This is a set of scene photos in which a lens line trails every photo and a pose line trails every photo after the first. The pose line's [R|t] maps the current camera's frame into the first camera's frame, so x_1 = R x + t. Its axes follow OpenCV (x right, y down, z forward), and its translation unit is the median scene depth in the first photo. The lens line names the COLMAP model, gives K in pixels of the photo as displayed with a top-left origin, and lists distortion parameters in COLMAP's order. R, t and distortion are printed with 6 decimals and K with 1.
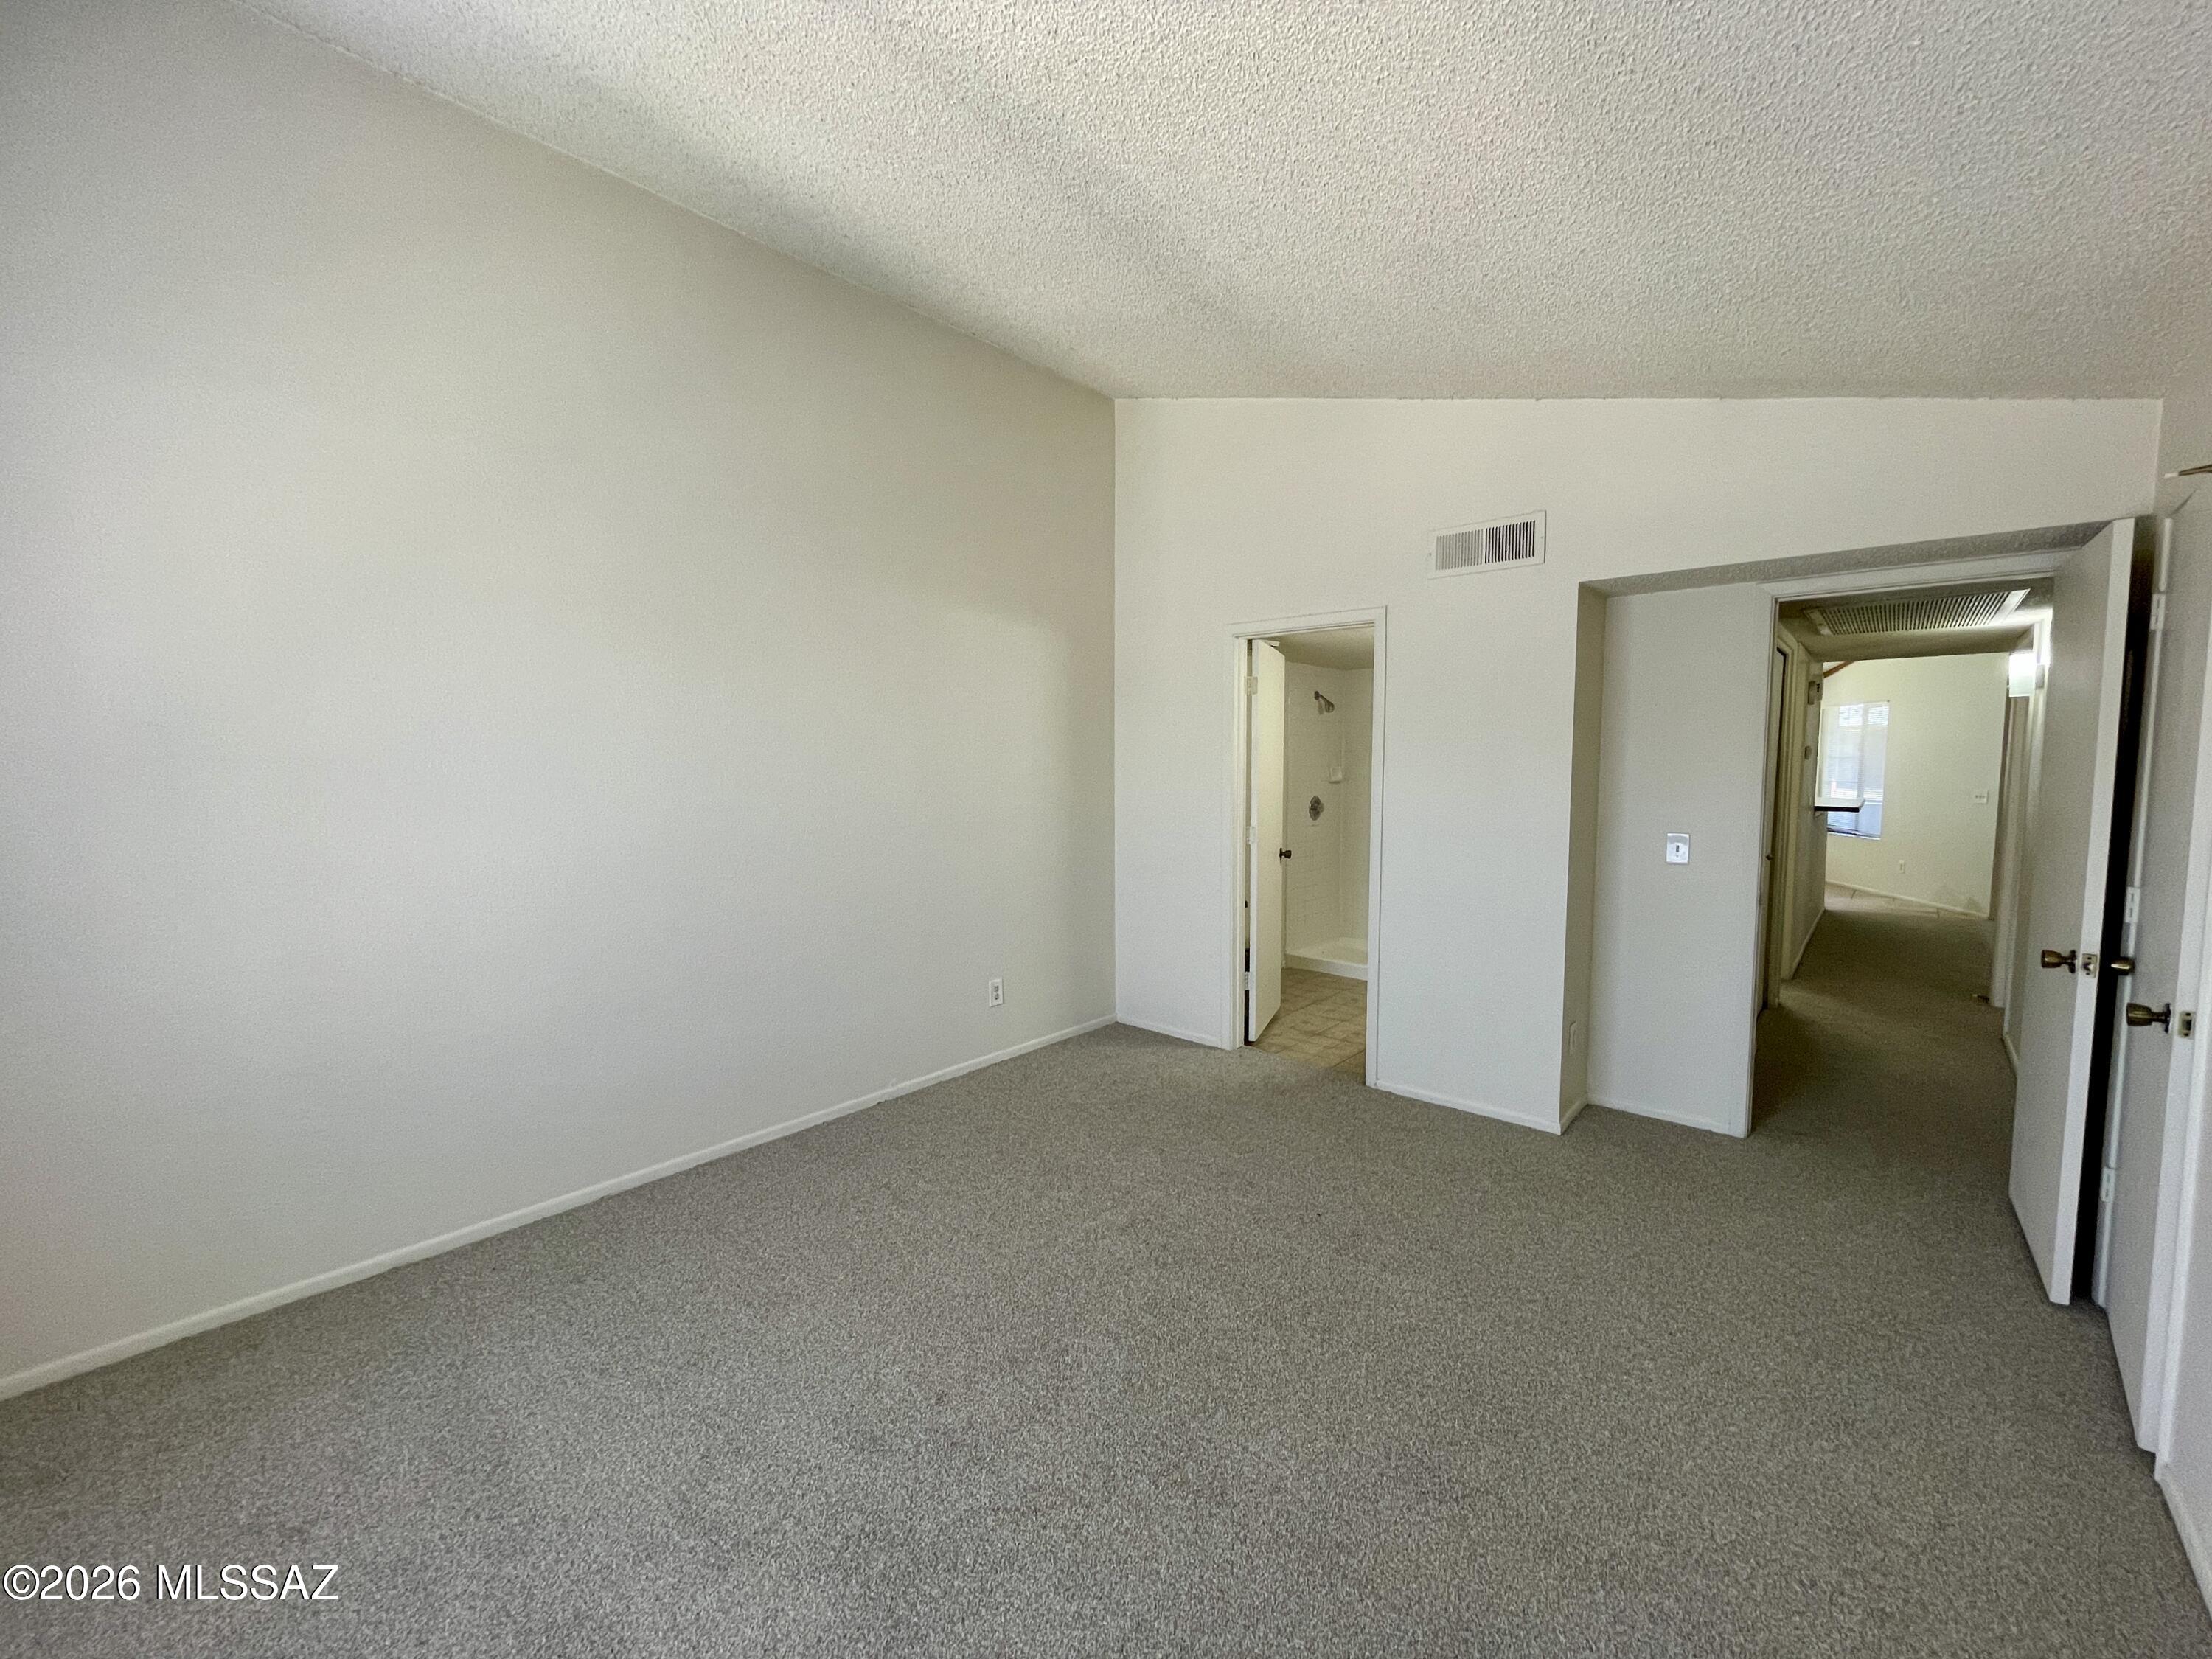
lens RADIAL K [[892.2, 0, 1109.4], [0, 892.2, 827.7], [0, 0, 1]] dist [-0.003097, 0.000317]
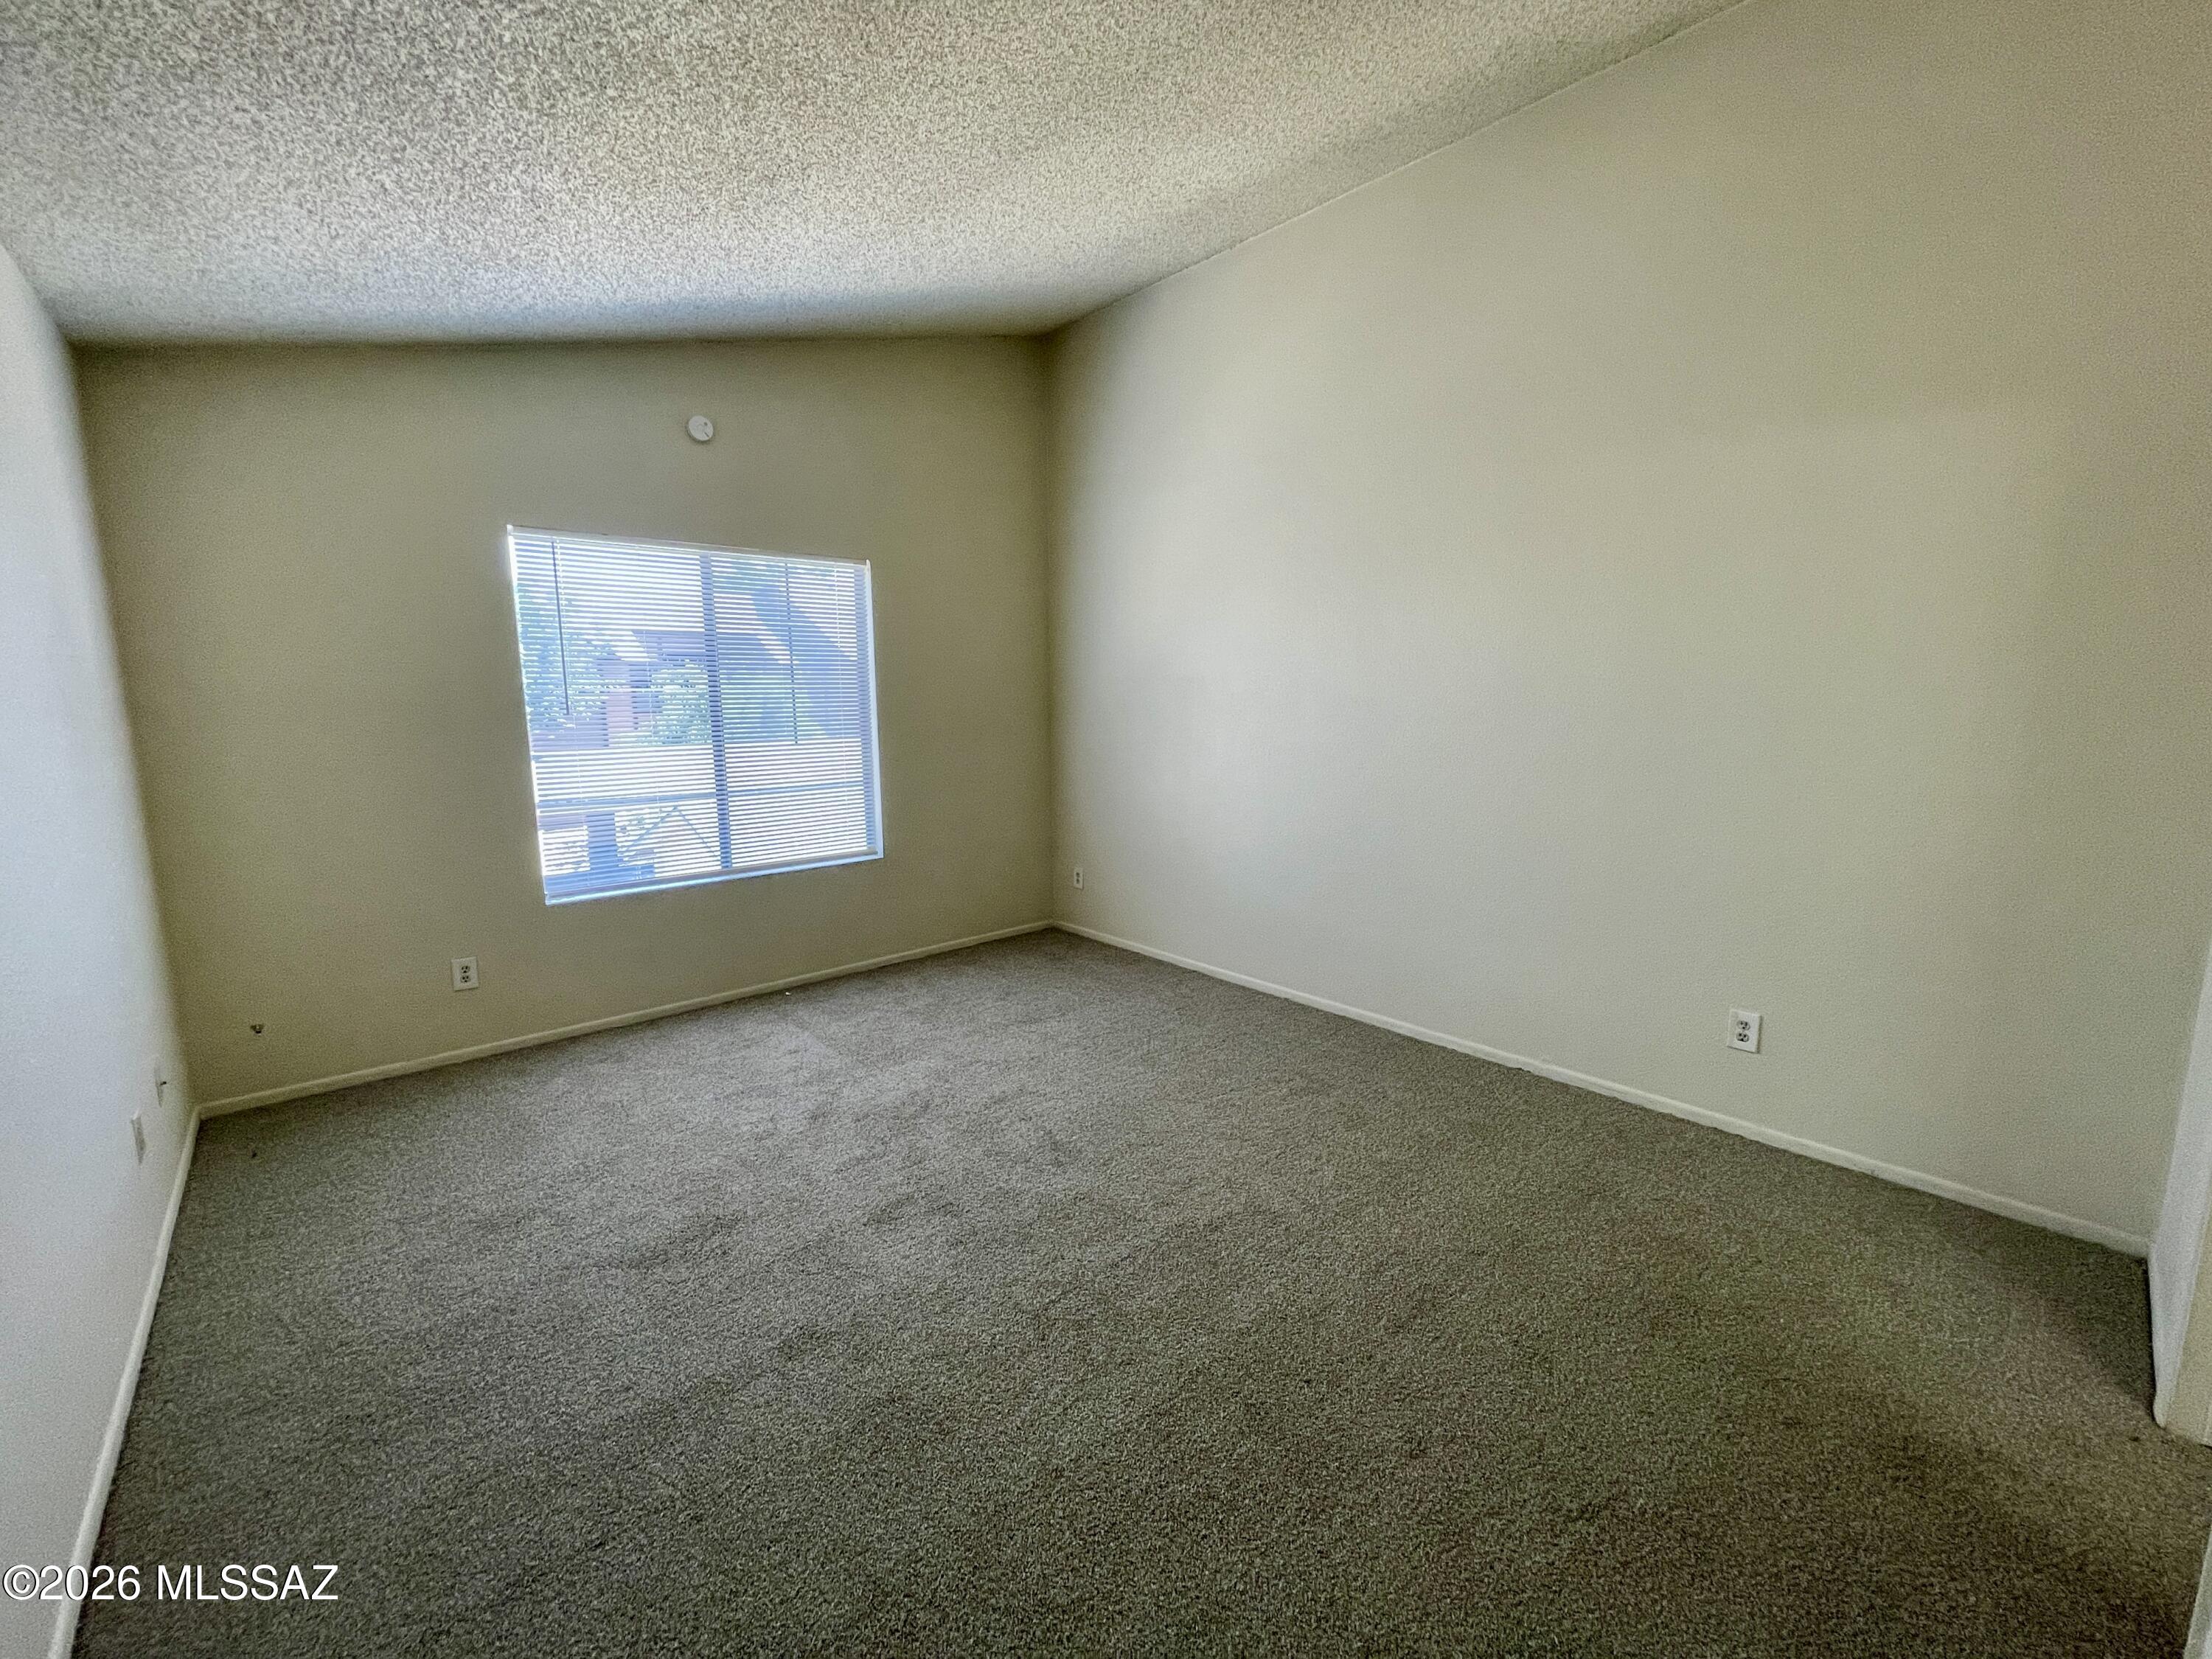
lens RADIAL K [[892.2, 0, 1109.4], [0, 892.2, 827.7], [0, 0, 1]] dist [-0.003097, 0.000317]
pose [[-0.114462, 0.156227, -0.981067, 0.871958], [-0.069001, 0.983922, 0.164732, -0.062736], [0.991028, 0.086551, -0.101842, 0.938239]]
